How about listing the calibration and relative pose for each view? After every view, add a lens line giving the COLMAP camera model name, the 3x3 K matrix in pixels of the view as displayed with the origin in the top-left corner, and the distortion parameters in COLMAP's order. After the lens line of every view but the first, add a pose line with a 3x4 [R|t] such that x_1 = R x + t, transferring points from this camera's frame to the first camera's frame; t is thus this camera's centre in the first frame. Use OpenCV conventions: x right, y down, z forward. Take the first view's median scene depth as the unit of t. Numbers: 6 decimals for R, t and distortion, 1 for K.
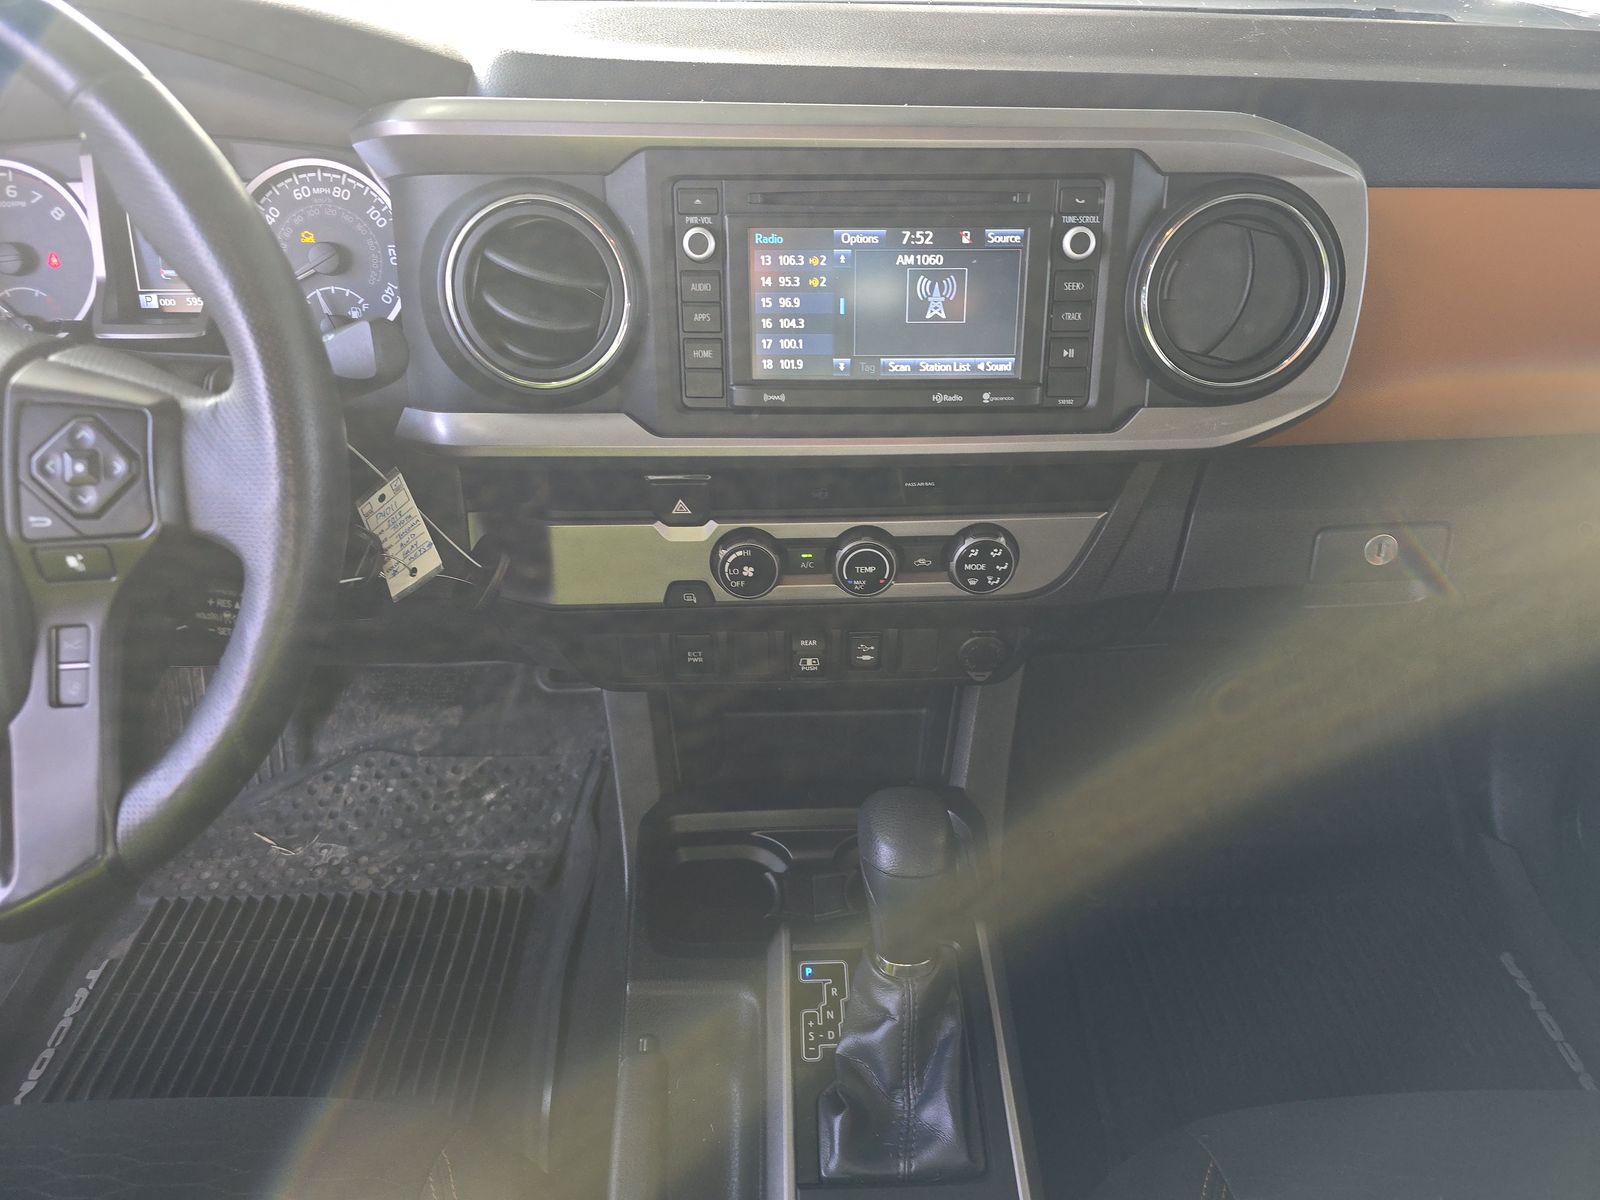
lens RADIAL K [[1087.3, 0, 814.6], [0, 1087.3, 593.4], [0, 0, 1]] dist [0.033597, -0.030239]
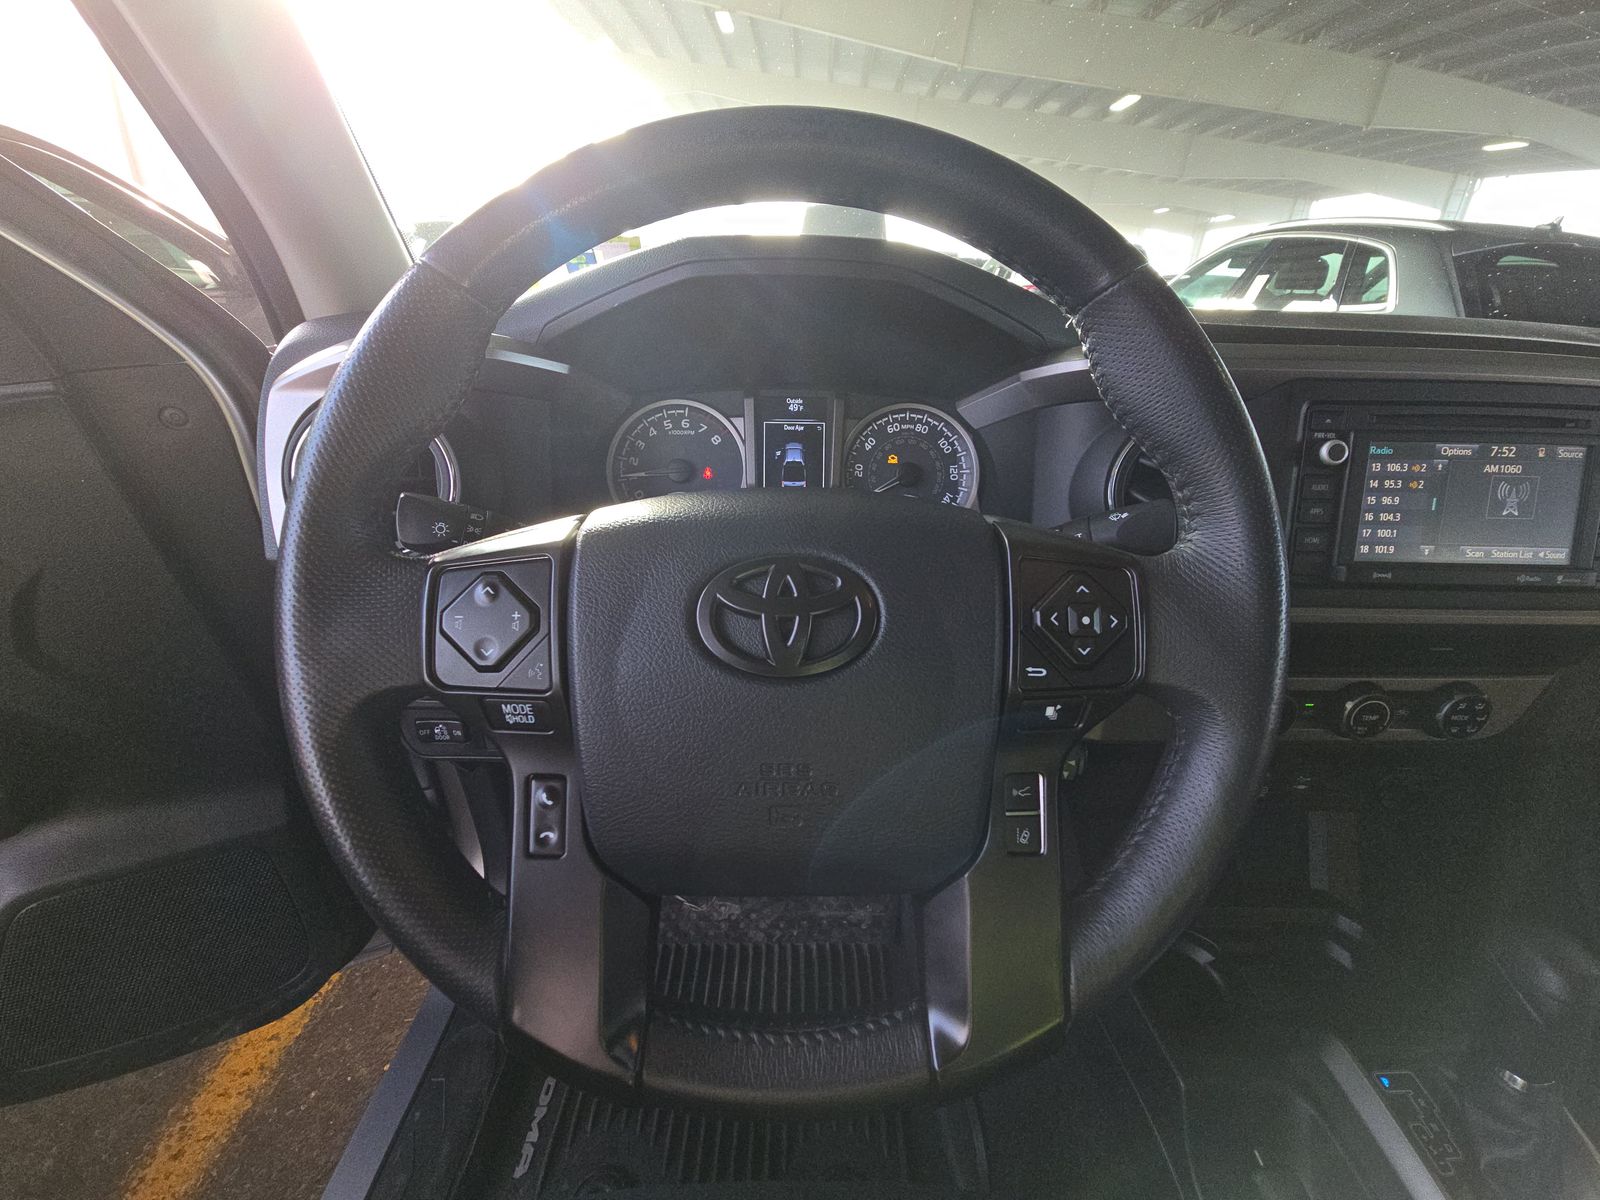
lens RADIAL K [[640.6, 0, 812.0], [0, 640.6, 604.0], [0, 0, 1]] dist [-0.005359, -0.000708]
pose [[0.999665, 0.019713, -0.016760, -0.572033], [-0.022242, 0.985652, -0.167317, -0.014119], [0.013221, 0.167634, 0.985761, 0.258742]]
